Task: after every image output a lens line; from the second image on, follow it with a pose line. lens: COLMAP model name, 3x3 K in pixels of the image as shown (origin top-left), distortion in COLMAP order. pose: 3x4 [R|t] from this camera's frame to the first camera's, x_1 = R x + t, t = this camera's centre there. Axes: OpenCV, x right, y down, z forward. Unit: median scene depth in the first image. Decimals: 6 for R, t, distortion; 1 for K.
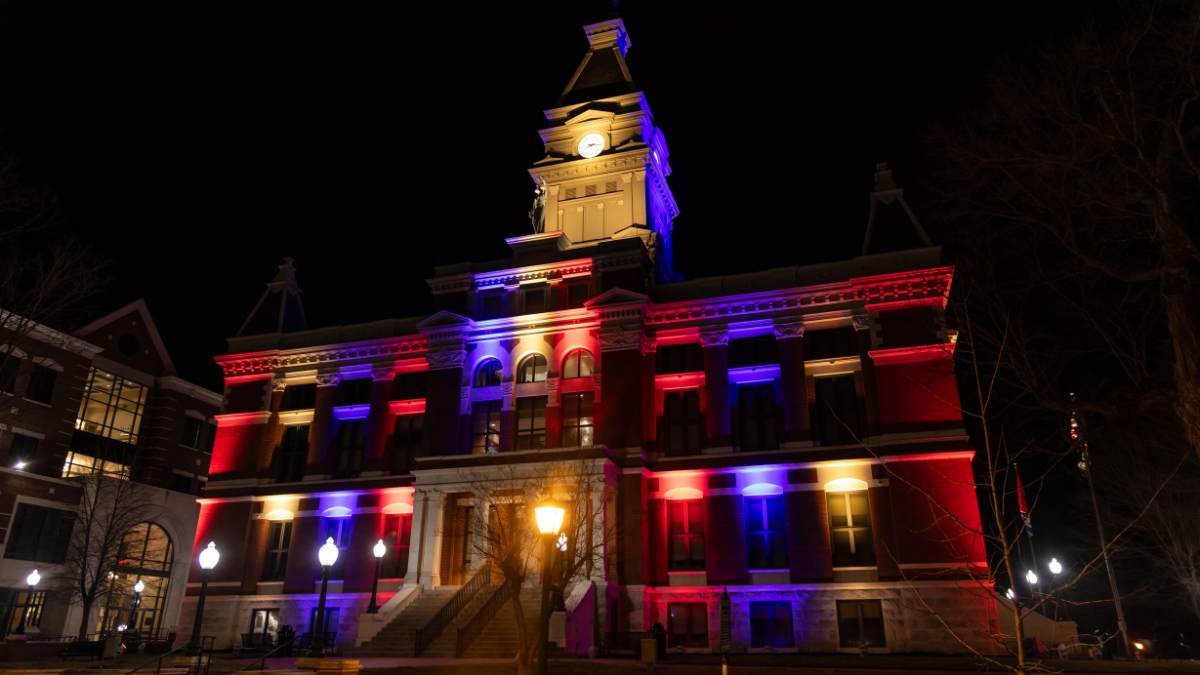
lens RADIAL K [[793.9, 0, 607.4], [0, 793.9, 336.5], [0, 0, 1]] dist [0.004634, 0.001471]
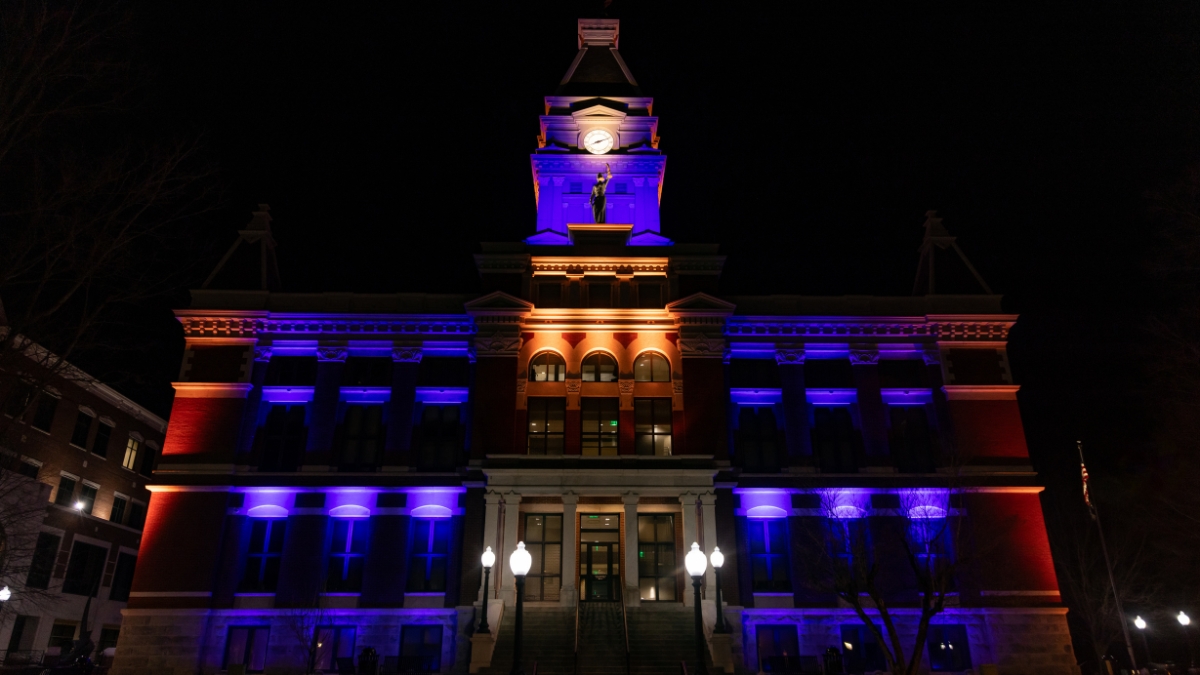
lens RADIAL K [[793.9, 0, 607.4], [0, 793.9, 336.5], [0, 0, 1]] dist [0.004634, 0.001471]
pose [[0.948801, 0.119203, 0.292518, -0.349876], [-0.111913, 0.992847, -0.041595, 0.041300], [-0.295384, 0.006728, 0.955355, 0.111845]]
